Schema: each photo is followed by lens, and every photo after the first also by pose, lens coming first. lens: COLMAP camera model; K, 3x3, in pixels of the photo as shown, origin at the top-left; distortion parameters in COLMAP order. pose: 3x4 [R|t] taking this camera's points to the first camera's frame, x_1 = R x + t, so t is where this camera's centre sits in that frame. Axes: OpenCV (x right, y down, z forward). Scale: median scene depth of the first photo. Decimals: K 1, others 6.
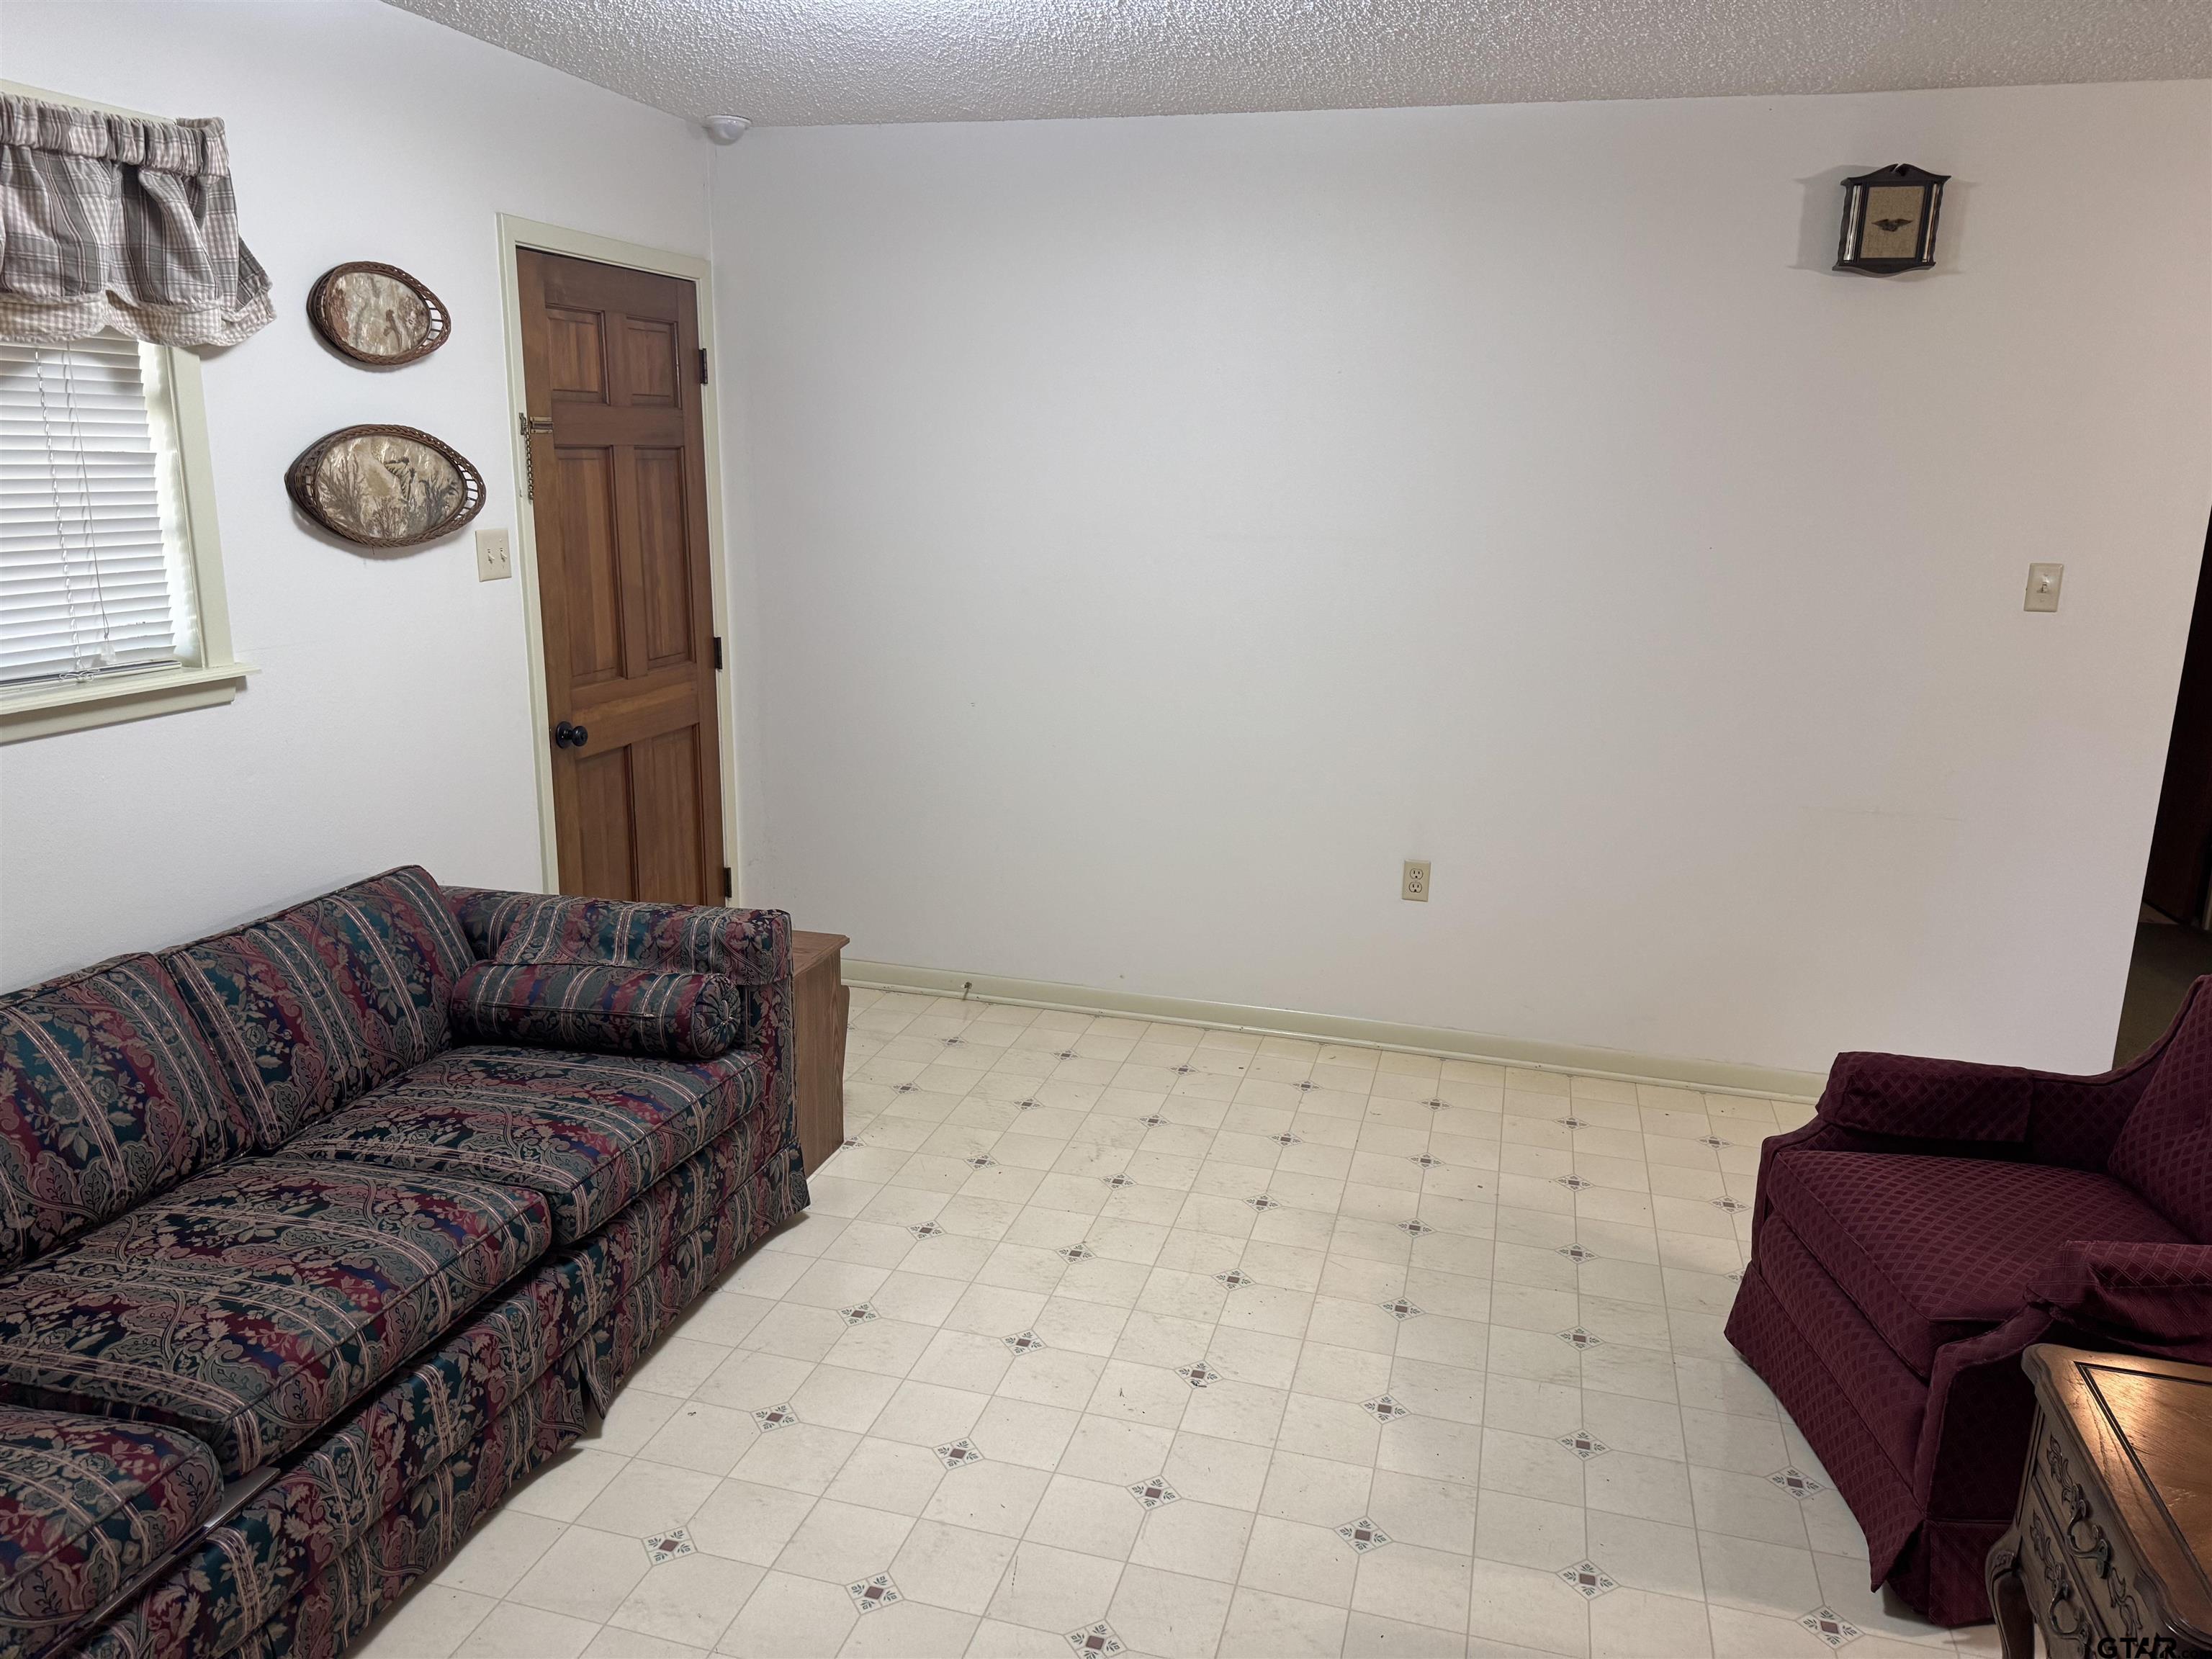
lens RADIAL K [[1551.0, 0, 1101.1], [0, 1551.0, 826.5], [0, 0, 1]] dist [0.091656, -0.110350]
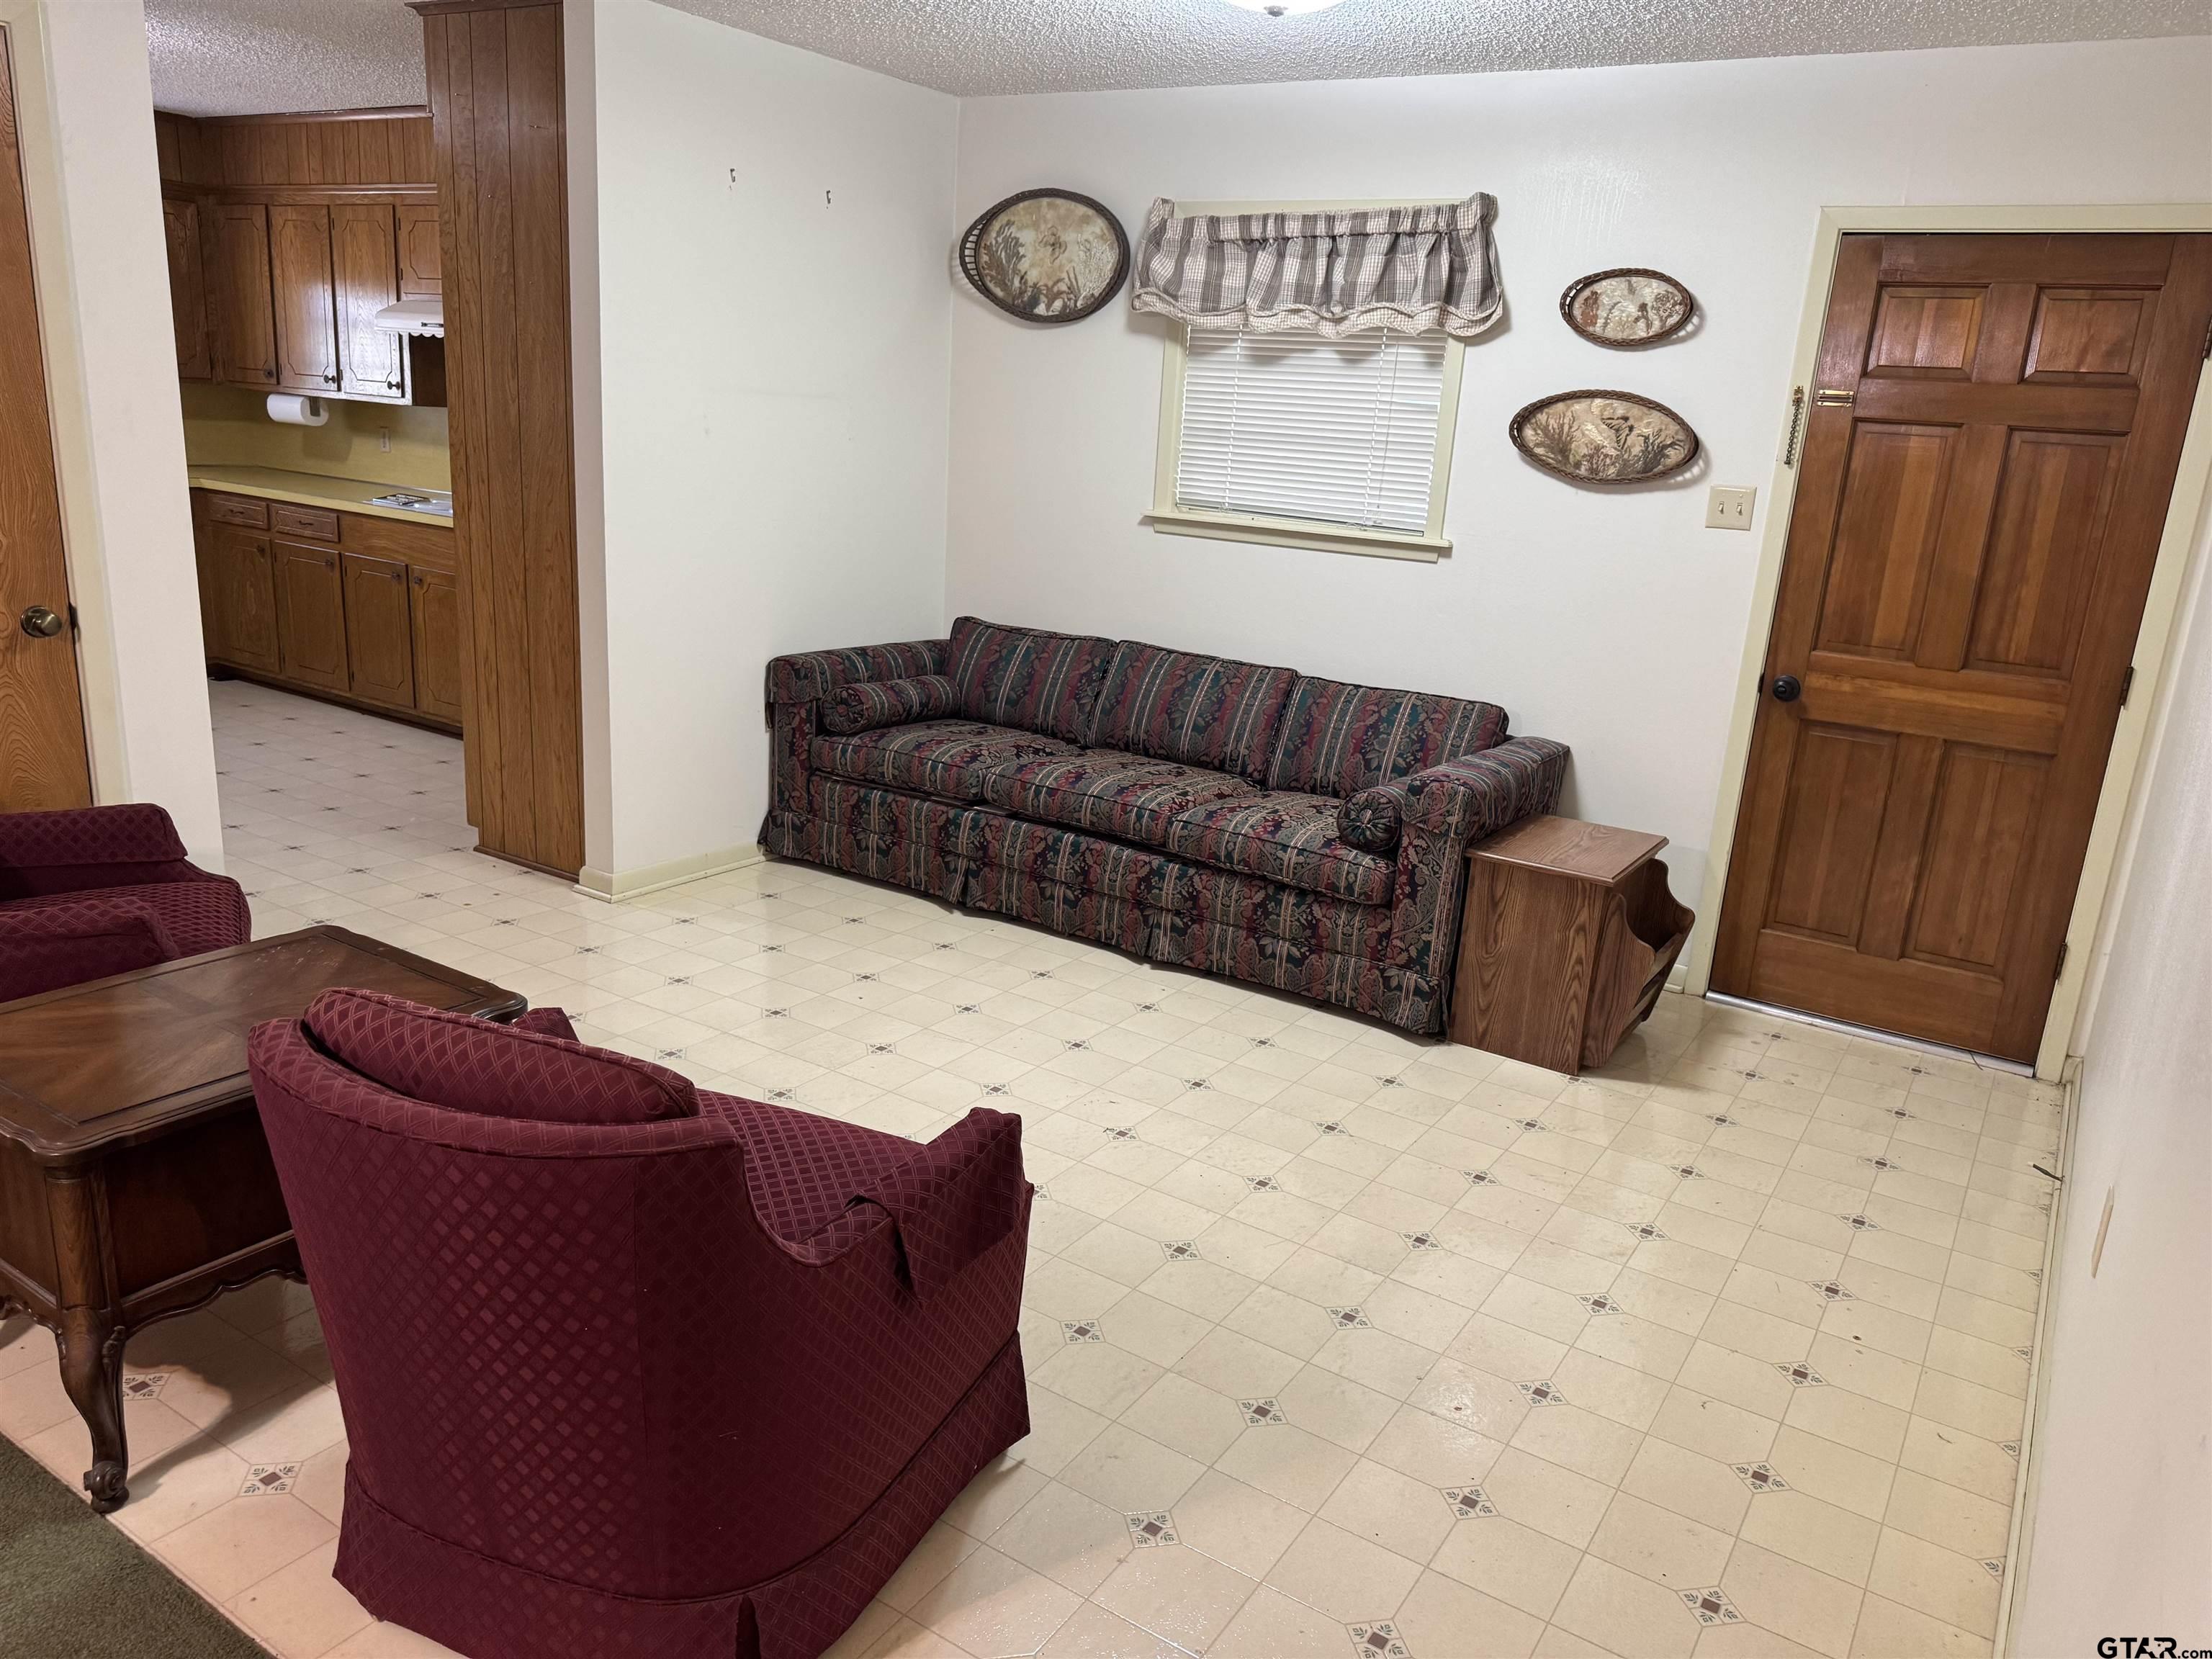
lens RADIAL K [[1554.8, 0, 1100.2], [0, 1554.8, 837.4], [0, 0, 1]] dist [0.089542, -0.121529]
pose [[-0.293168, 0.208430, -0.933065, 0.993614], [-0.300013, 0.906595, 0.296780, -0.177214], [0.907769, 0.366938, -0.203253, 1.015823]]
